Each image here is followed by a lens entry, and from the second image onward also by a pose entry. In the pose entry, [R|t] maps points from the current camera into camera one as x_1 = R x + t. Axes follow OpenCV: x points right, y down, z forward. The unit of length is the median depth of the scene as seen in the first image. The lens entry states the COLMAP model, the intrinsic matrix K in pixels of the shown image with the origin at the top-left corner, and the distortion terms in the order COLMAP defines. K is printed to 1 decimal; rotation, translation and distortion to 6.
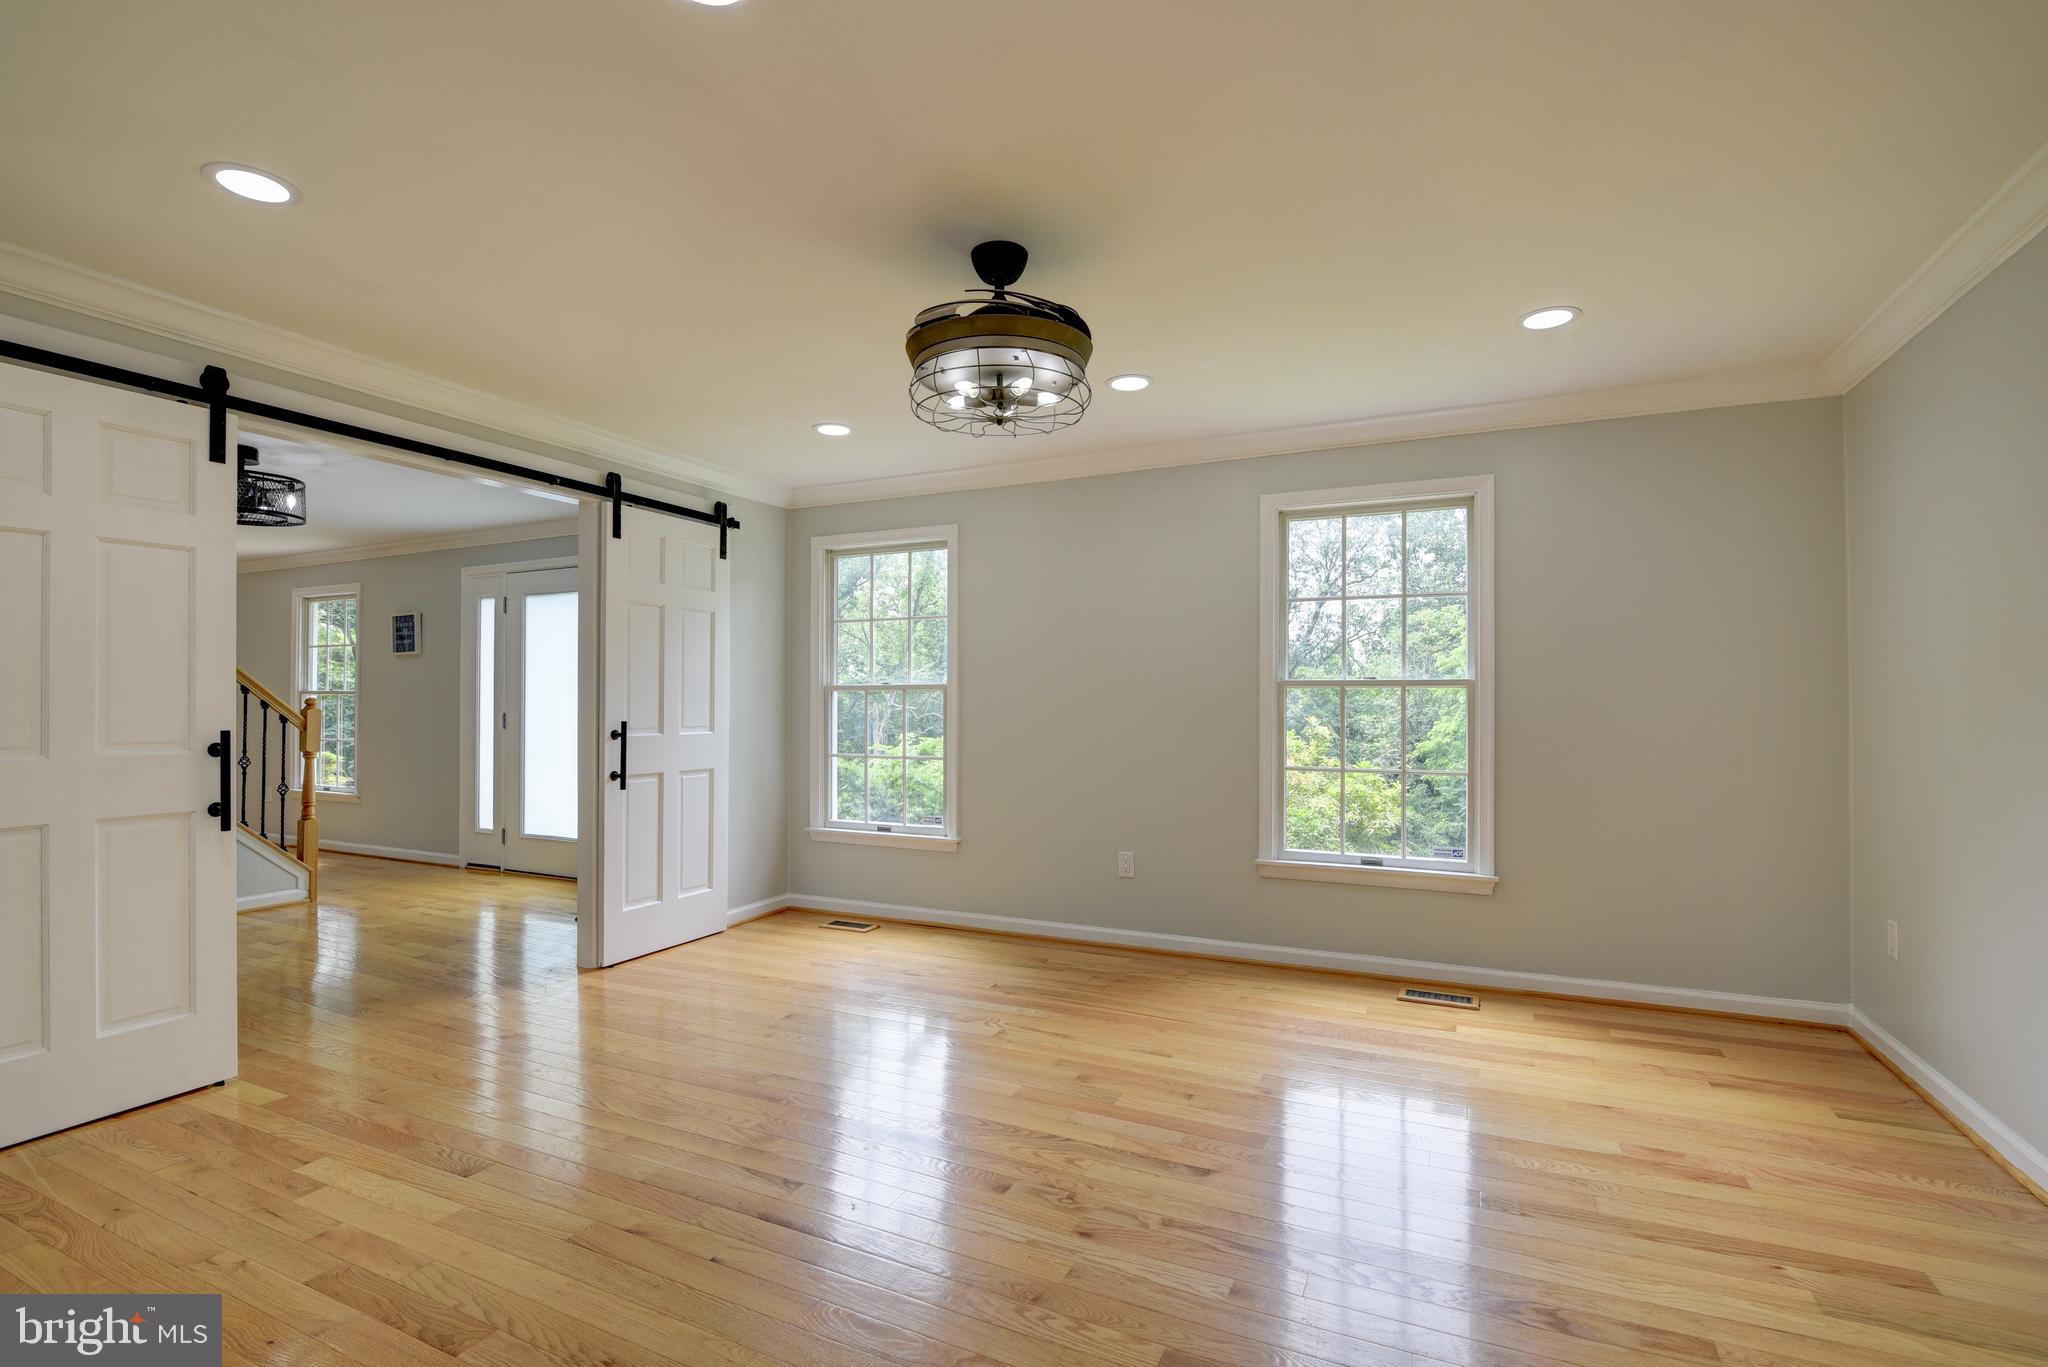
lens RADIAL K [[953.4, 0, 1024.9], [0, 953.4, 695.4], [0, 0, 1]] dist [-0.020316, 0.000875]
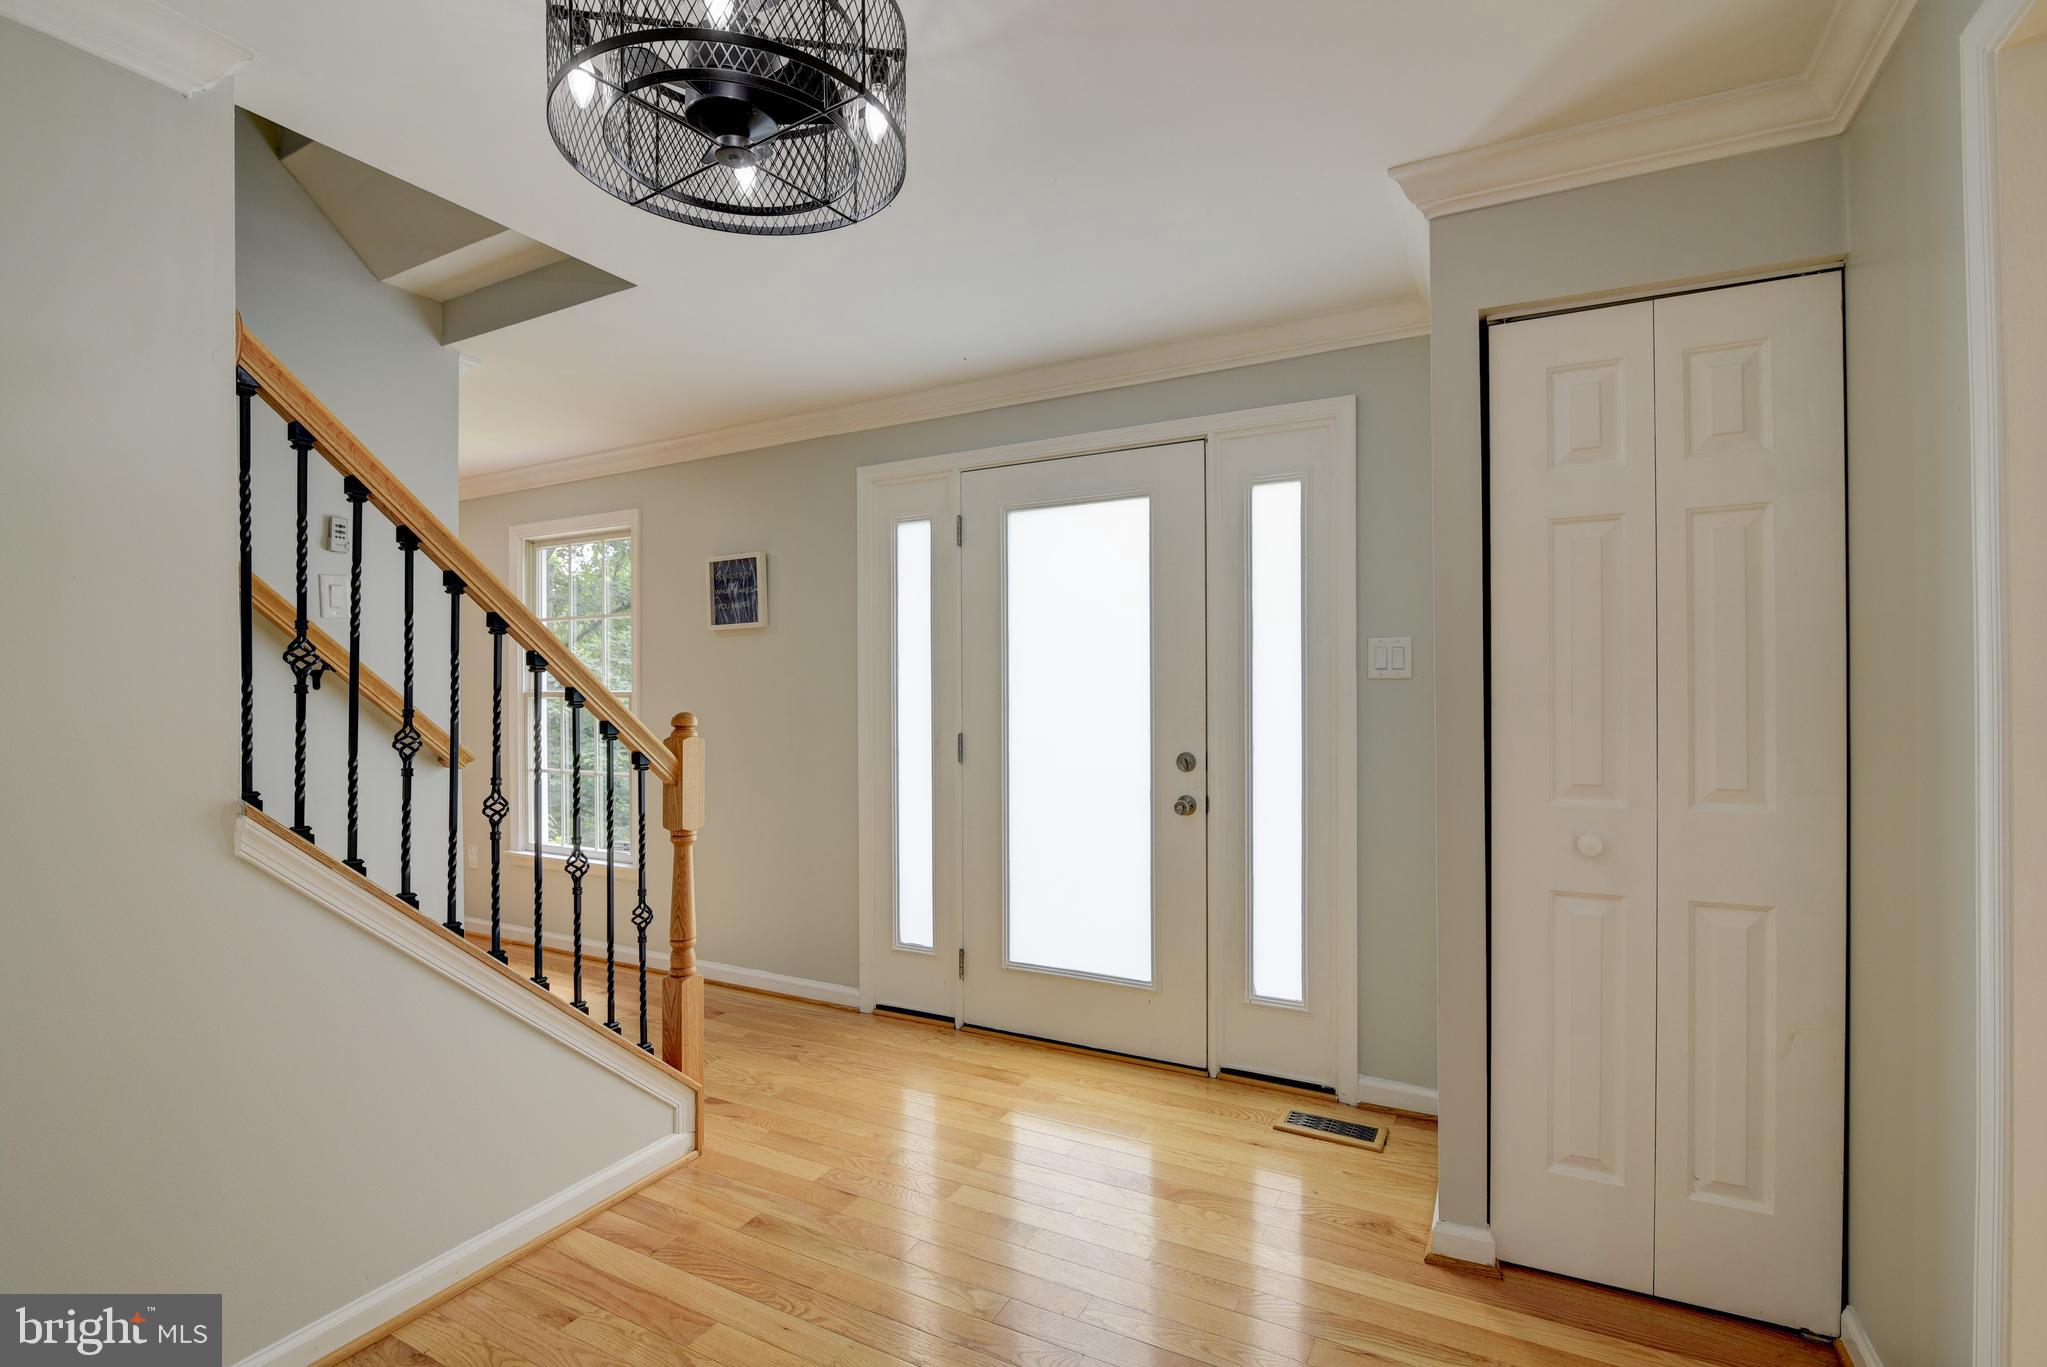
lens RADIAL K [[933.3, 0, 1020.7], [0, 933.3, 702.1], [0, 0, 1]] dist [-0.024541, 0.000332]
pose [[0.999489, -0.004062, -0.031717, -0.491882], [0.004642, 0.999823, 0.018231, -0.008360], [0.031638, -0.018368, 0.999331, 0.468024]]
